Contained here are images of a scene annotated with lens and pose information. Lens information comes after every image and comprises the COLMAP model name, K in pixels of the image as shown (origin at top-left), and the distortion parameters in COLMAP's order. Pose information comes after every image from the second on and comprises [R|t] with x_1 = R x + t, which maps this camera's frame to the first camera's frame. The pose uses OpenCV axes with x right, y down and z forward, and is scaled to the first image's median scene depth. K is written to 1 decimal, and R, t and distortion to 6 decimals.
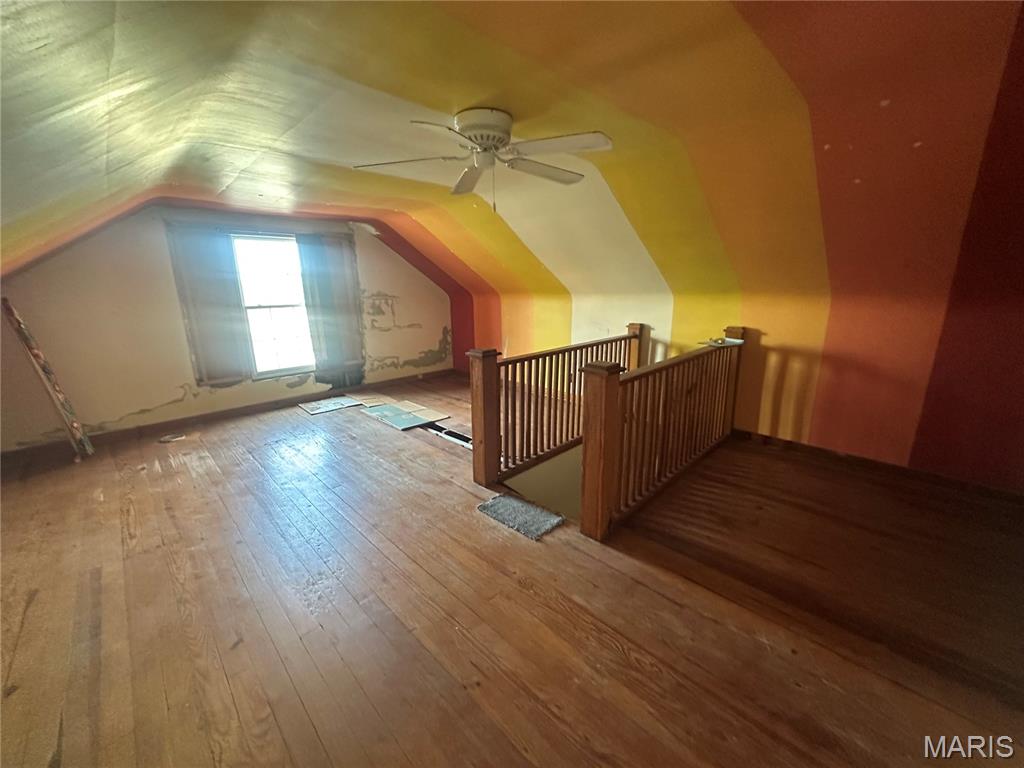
lens RADIAL K [[409.3, 0, 514.8], [0, 409.3, 379.7], [0, 0, 1]] dist [-0.000782, 0.000123]
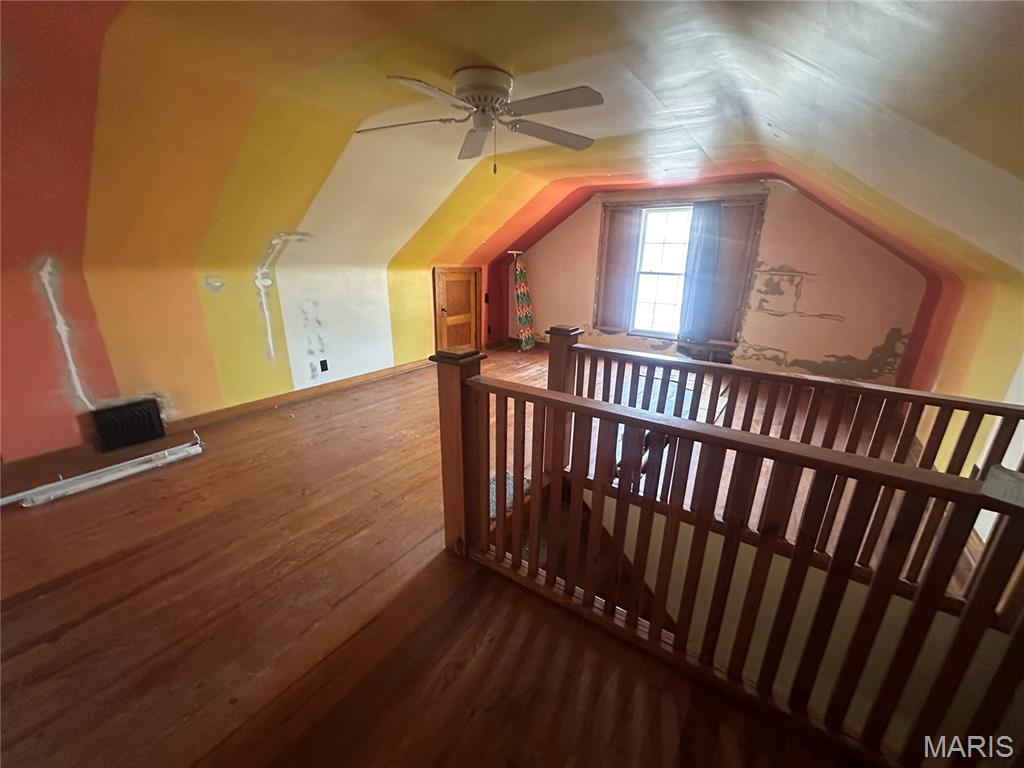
lens RADIAL K [[409.3, 0, 516.2], [0, 409.3, 385.0], [0, 0, 1]] dist [-0.000782, 0.000123]
pose [[0.181802, 0.318245, -0.930413, 0.421022], [-0.244645, 0.931069, 0.270666, -0.094328], [0.952416, 0.178413, 0.247128, 0.379914]]
